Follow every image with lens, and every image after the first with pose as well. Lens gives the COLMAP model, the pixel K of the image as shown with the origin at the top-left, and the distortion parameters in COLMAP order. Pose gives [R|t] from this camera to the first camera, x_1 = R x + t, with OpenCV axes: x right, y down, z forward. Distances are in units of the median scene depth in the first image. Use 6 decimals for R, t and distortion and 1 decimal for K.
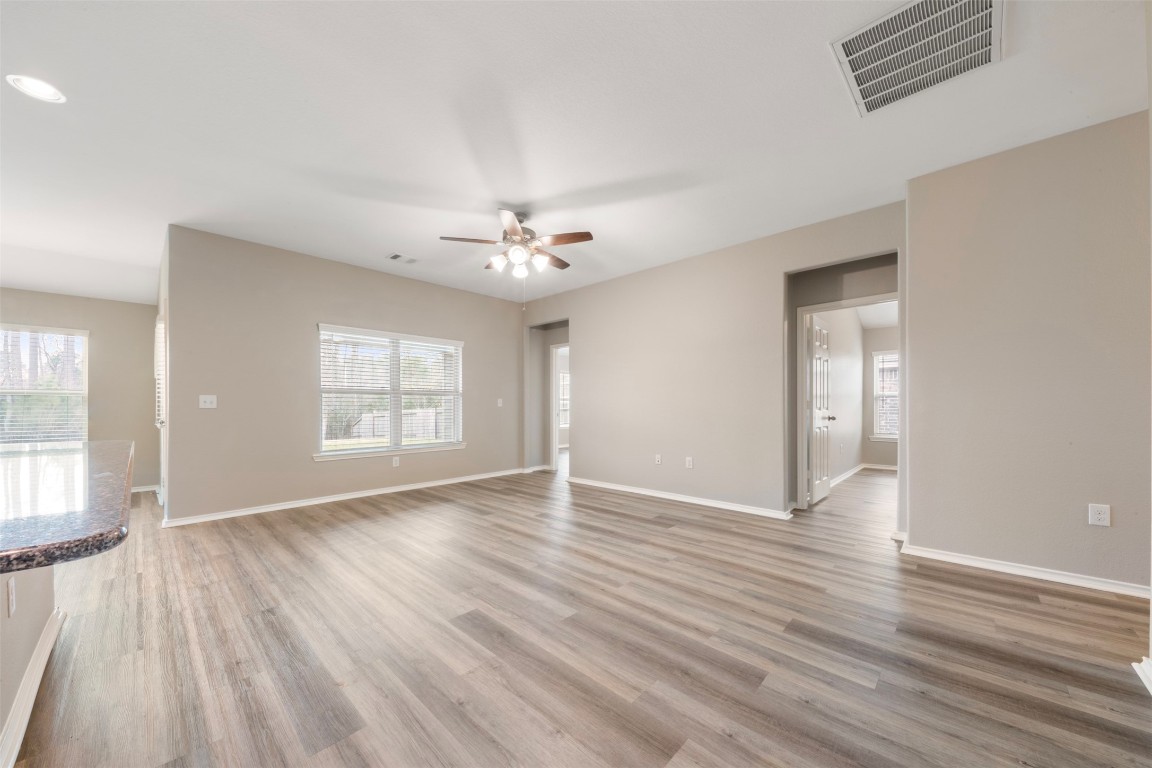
lens RADIAL K [[408.8, 0, 574.7], [0, 408.8, 401.6], [0, 0, 1]] dist [0.007842, -0.004598]
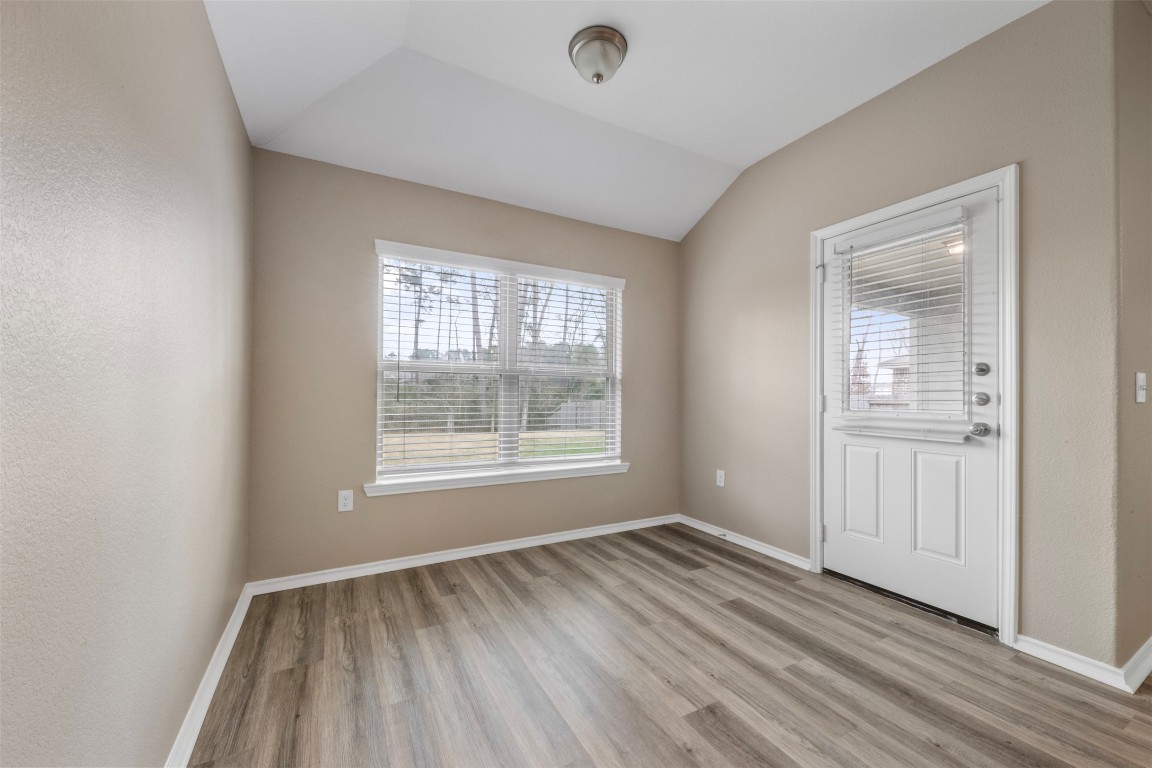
lens RADIAL K [[441.8, 0, 571.9], [0, 441.8, 395.2], [0, 0, 1]] dist [0.007852, -0.000958]
pose [[0.952086, 0.008253, -0.305718, -1.536084], [-0.005252, 0.999930, 0.010637, 0.009200], [0.305784, -0.008522, 0.952063, 0.436191]]
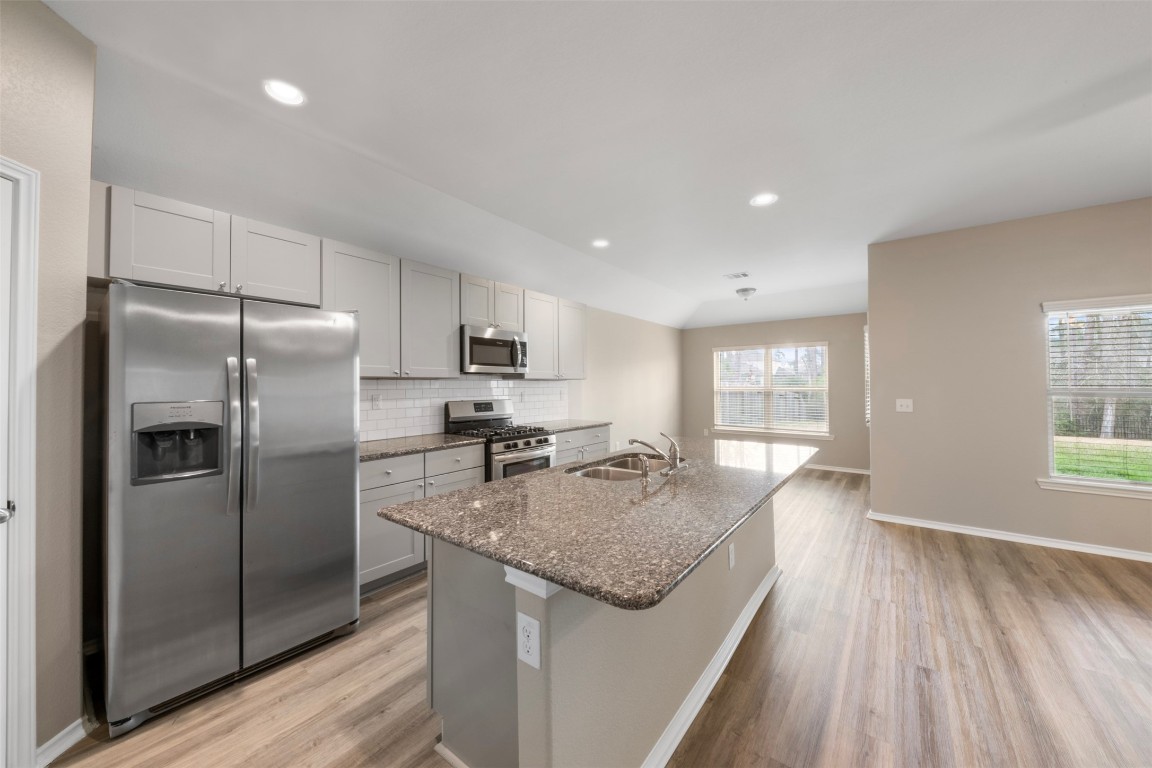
lens RADIAL K [[408.8, 0, 576.4], [0, 408.8, 378.3], [0, 0, 1]] dist [0.007842, -0.004598]
pose [[0.096157, -0.013646, -0.995273, 0.043985], [0.012606, 0.999843, -0.012491, -0.076444], [0.995286, -0.011345, 0.096314, 0.116355]]
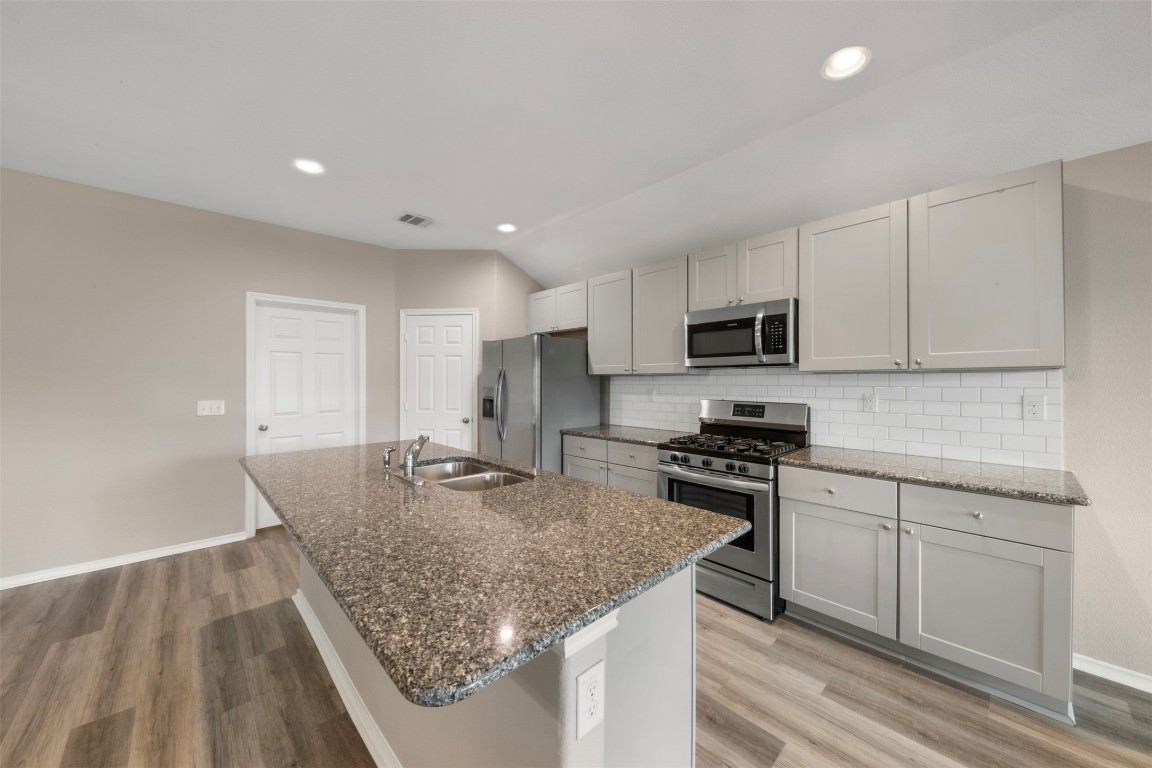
lens RADIAL K [[408.8, 0, 567.6], [0, 408.8, 377.4], [0, 0, 1]] dist [0.007842, -0.004598]
pose [[-0.998096, 0.001977, 0.061654, -0.814117], [0.000885, 0.999842, -0.017742, -0.068245], [-0.061679, -0.017653, -0.997940, 0.862000]]
